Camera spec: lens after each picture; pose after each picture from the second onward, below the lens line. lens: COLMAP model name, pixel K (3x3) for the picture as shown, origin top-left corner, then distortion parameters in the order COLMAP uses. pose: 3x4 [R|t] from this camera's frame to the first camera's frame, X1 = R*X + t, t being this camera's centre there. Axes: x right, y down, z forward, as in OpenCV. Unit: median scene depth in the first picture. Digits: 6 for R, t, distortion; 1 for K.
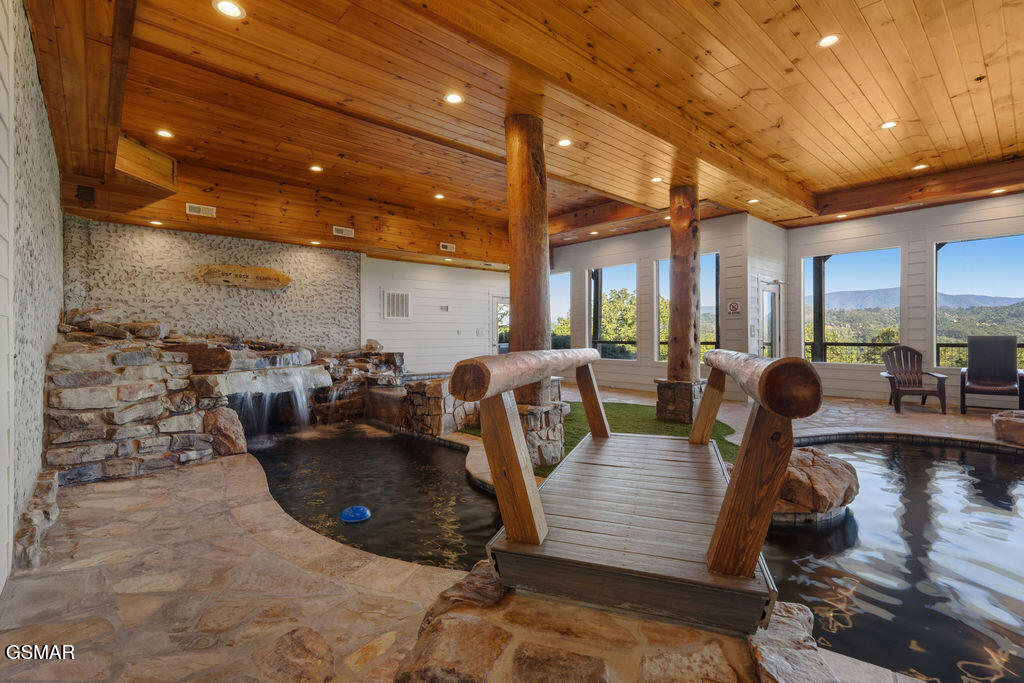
lens RADIAL K [[465.7, 0, 509.7], [0, 465.7, 343.7], [0, 0, 1]] dist [0.000378, -0.000030]
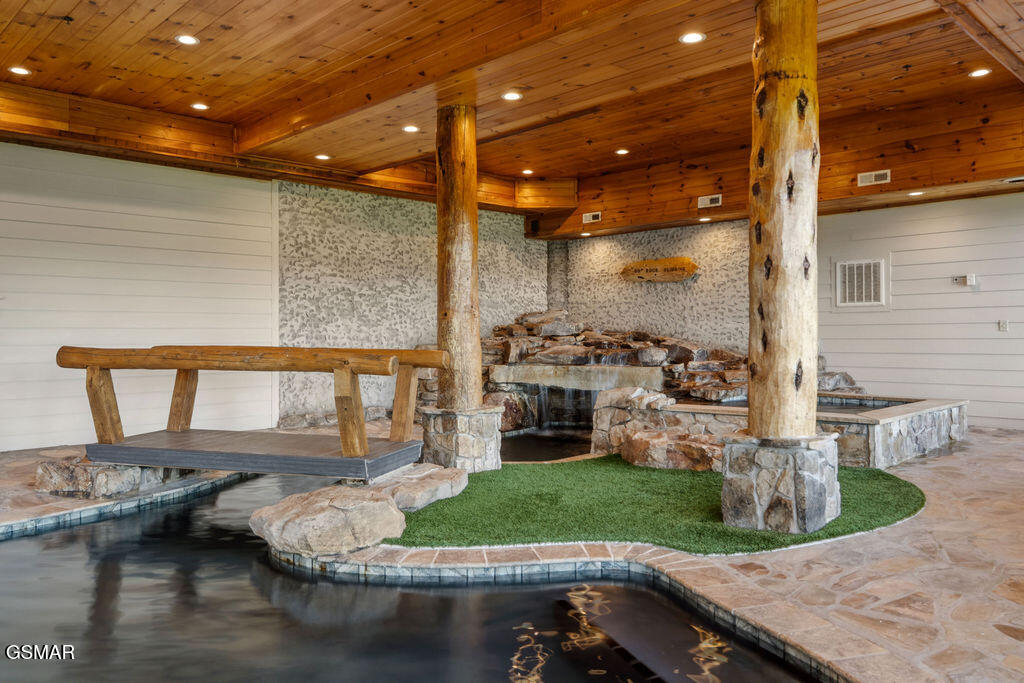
lens RADIAL K [[774.7, 0, 512.0], [0, 774.7, 341.5], [0, 0, 1]] dist [-0.001376, -0.000335]
pose [[0.045480, 0.015051, -0.998852, 0.941800], [-0.011654, 0.999826, 0.014535, -0.018285], [0.998897, 0.010980, 0.045647, 0.609951]]
